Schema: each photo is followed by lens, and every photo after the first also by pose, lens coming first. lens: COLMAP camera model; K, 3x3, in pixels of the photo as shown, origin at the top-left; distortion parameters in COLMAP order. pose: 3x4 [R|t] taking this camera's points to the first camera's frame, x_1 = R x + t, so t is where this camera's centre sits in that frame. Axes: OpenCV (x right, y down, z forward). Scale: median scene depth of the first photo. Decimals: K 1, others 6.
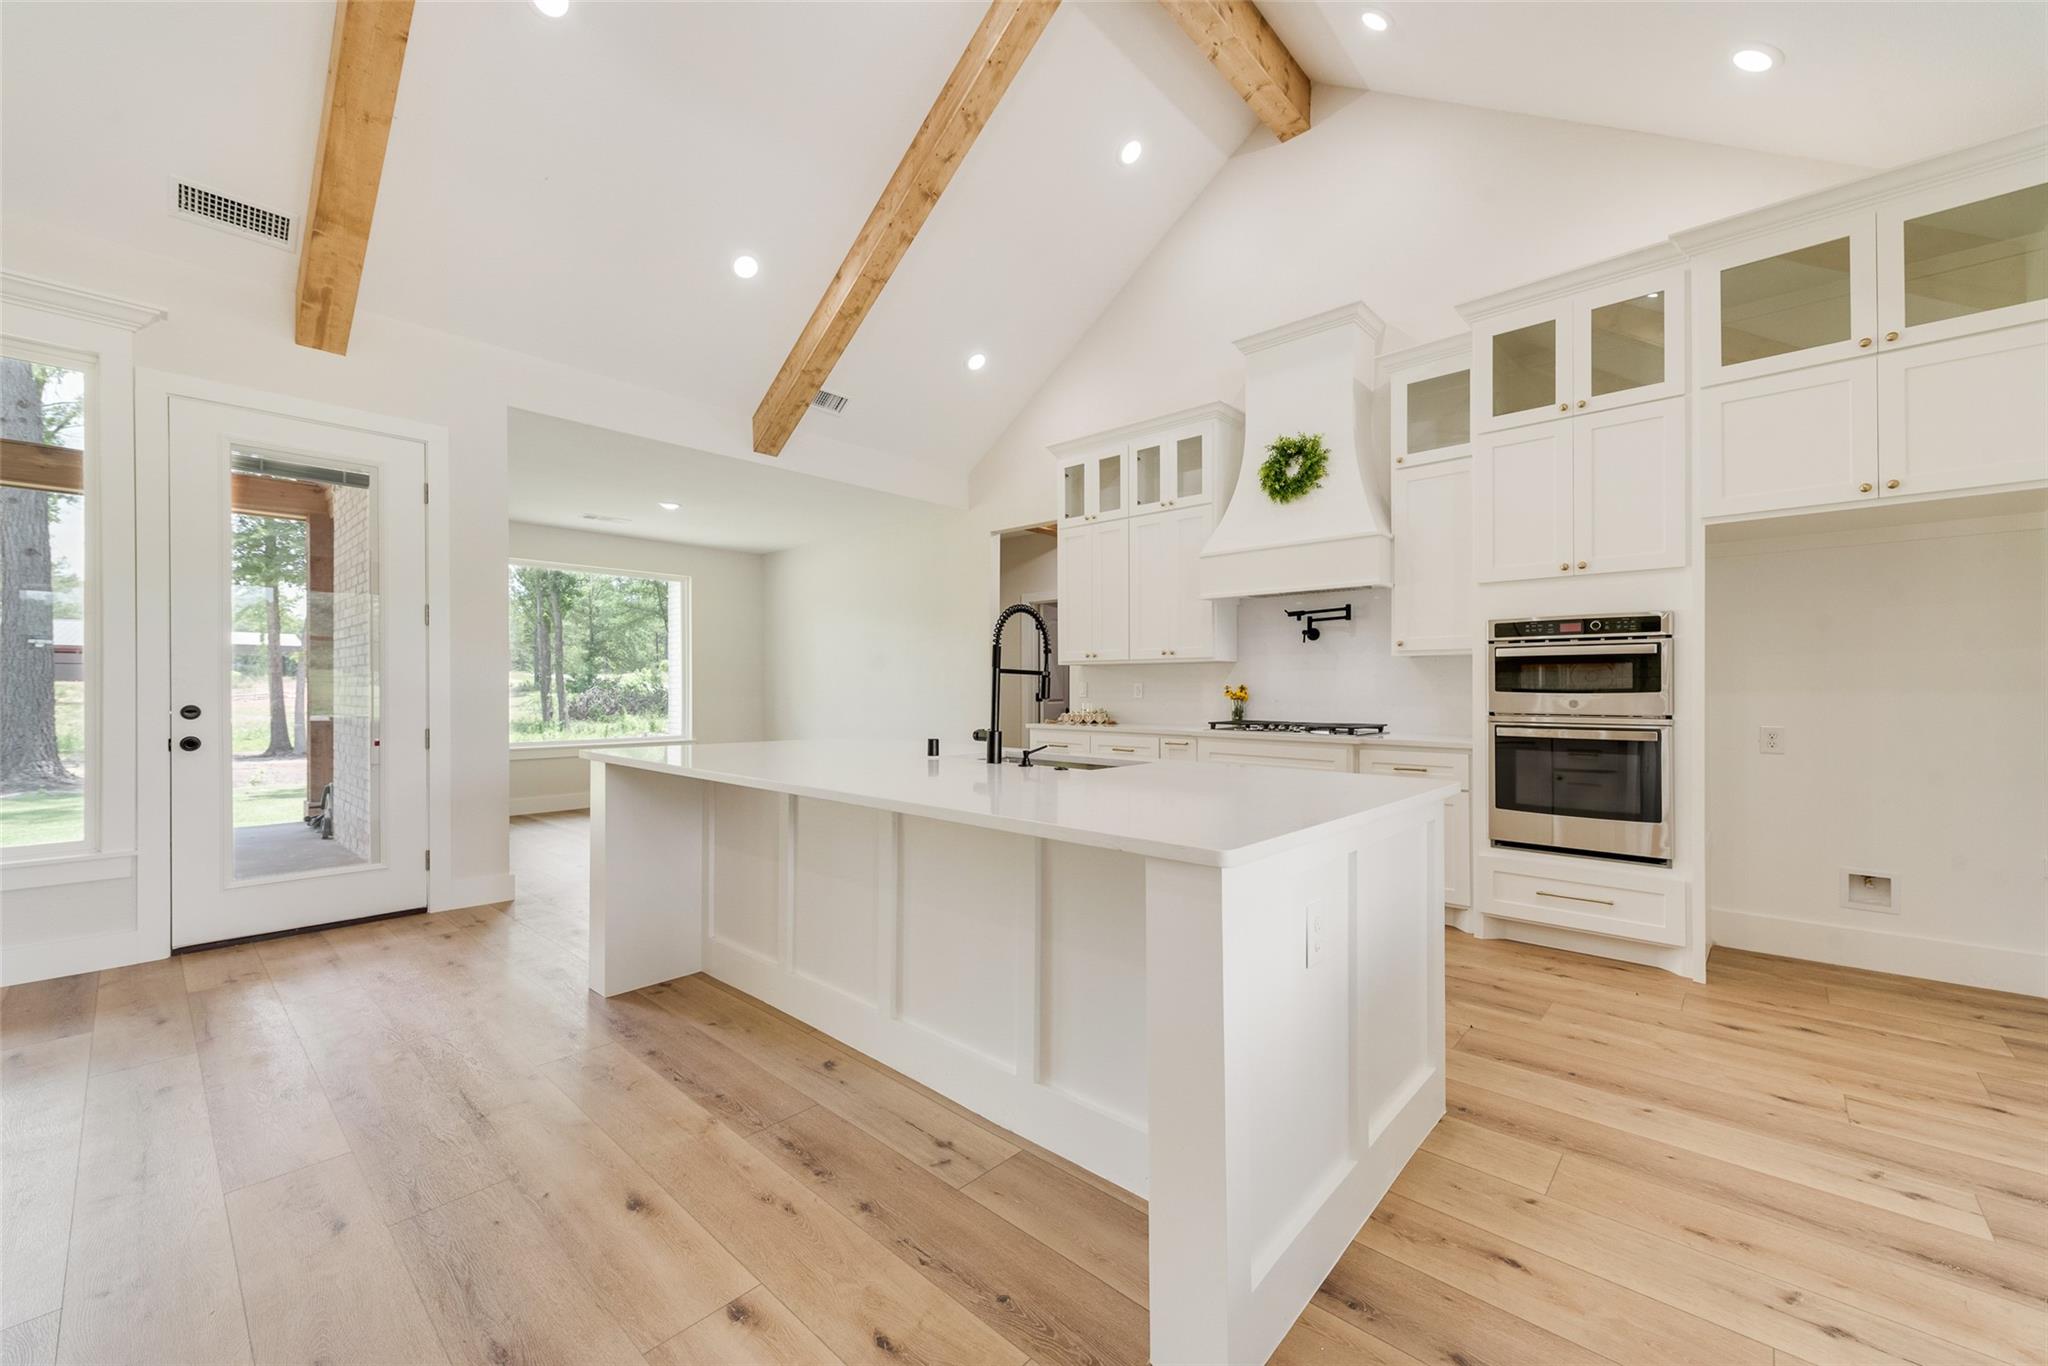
lens RADIAL K [[806.0, 0, 1018.6], [0, 806.0, 681.6], [0, 0, 1]] dist [0.014109, -0.002773]
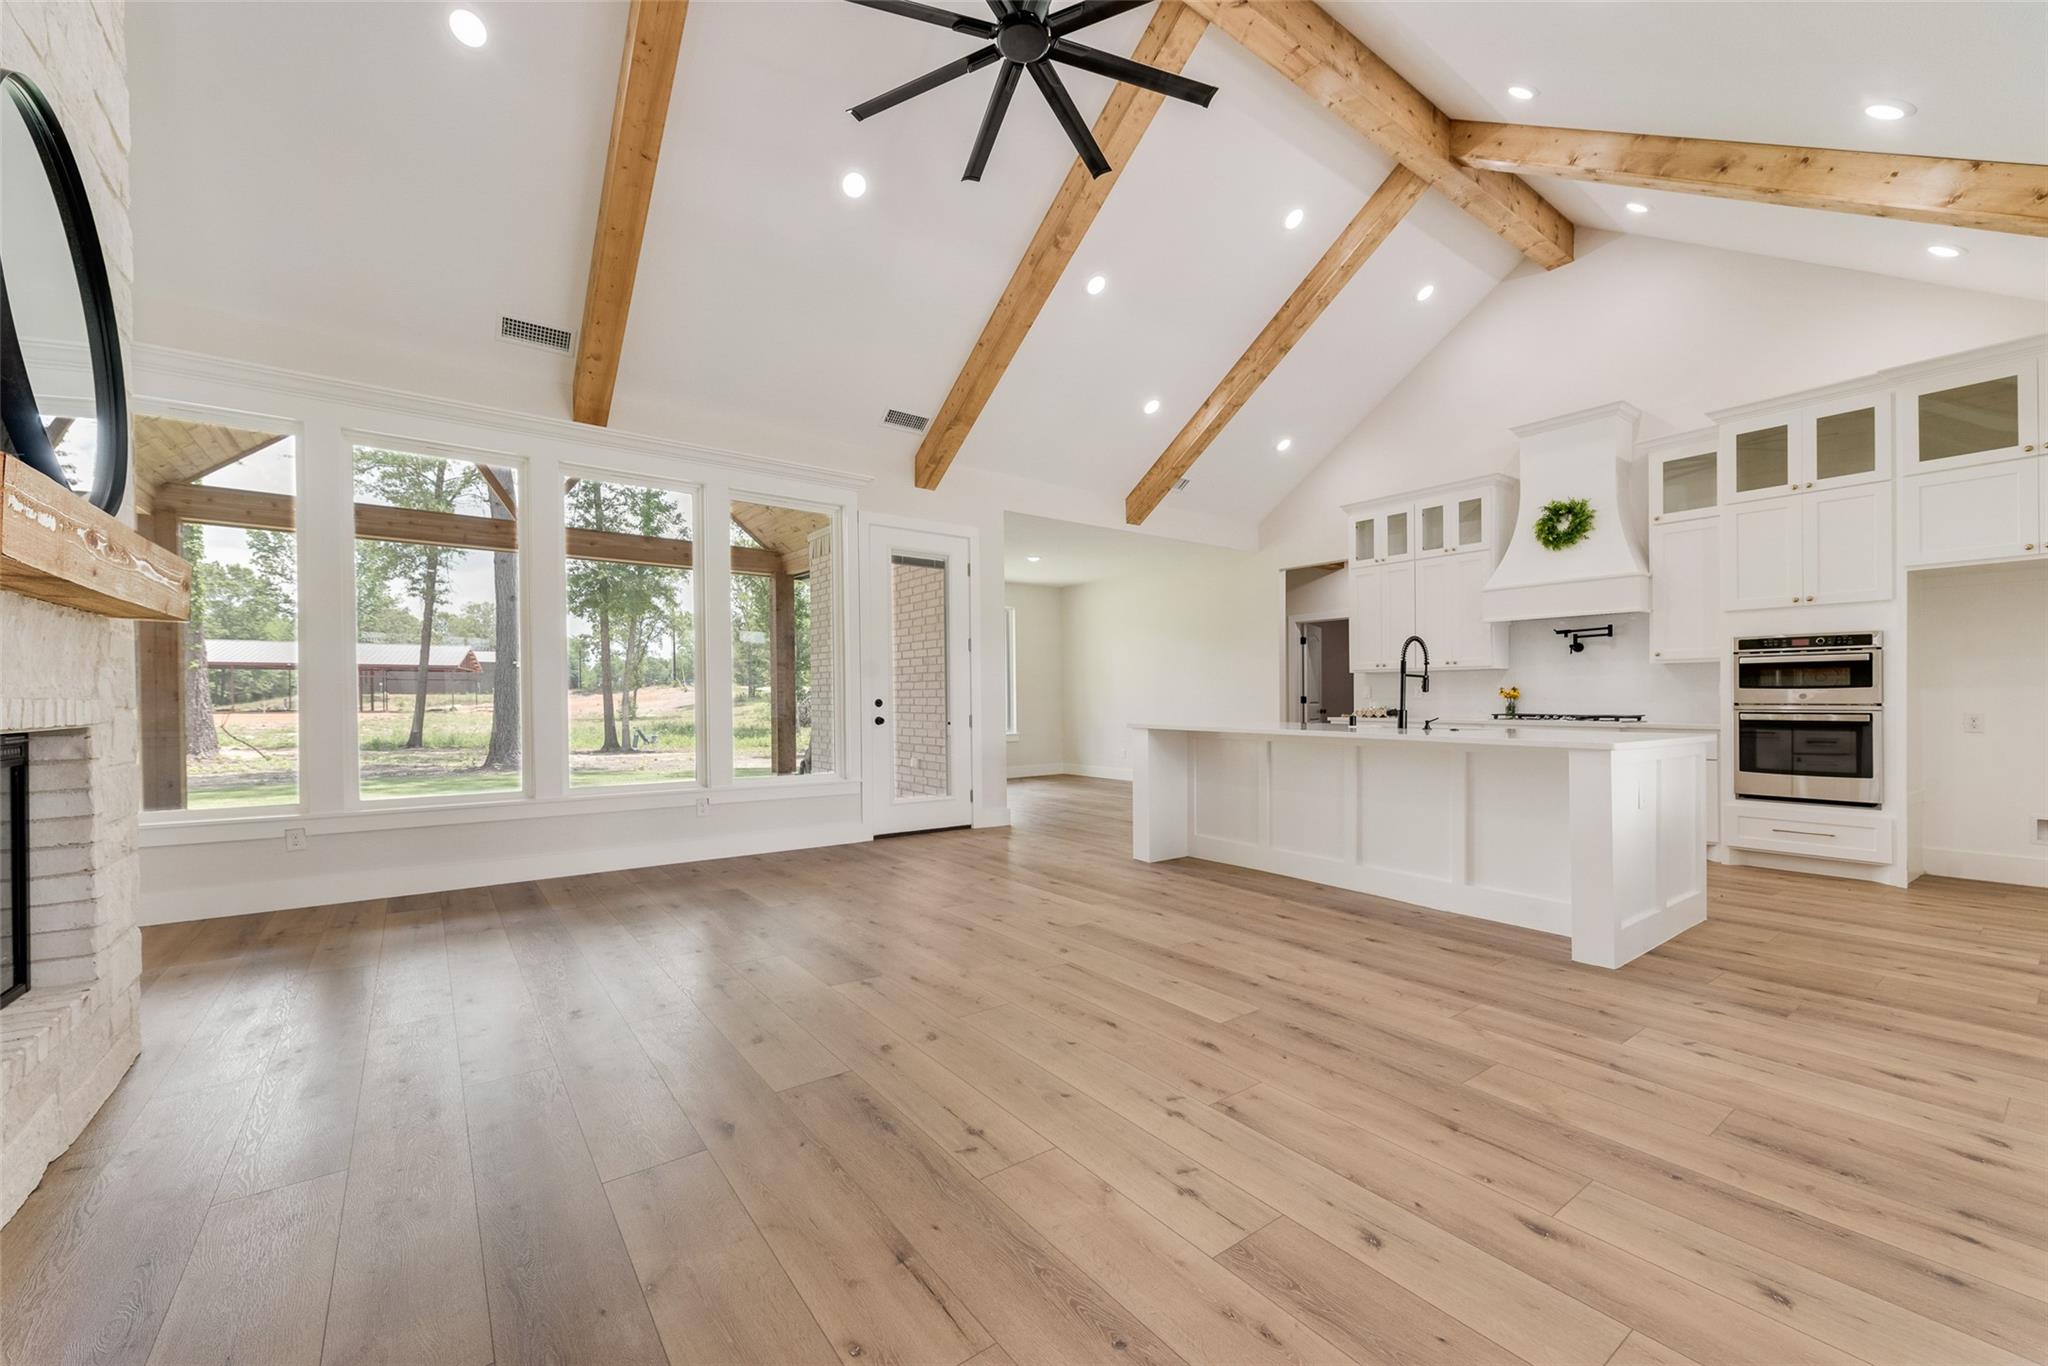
lens RADIAL K [[806.0, 0, 1015.3], [0, 806.0, 694.0], [0, 0, 1]] dist [0.014109, -0.002773]
pose [[0.981043, -0.003449, -0.193760, -0.345600], [0.003832, 0.999991, 0.001605, 0.014282], [0.193753, -0.002317, 0.981048, -0.587072]]
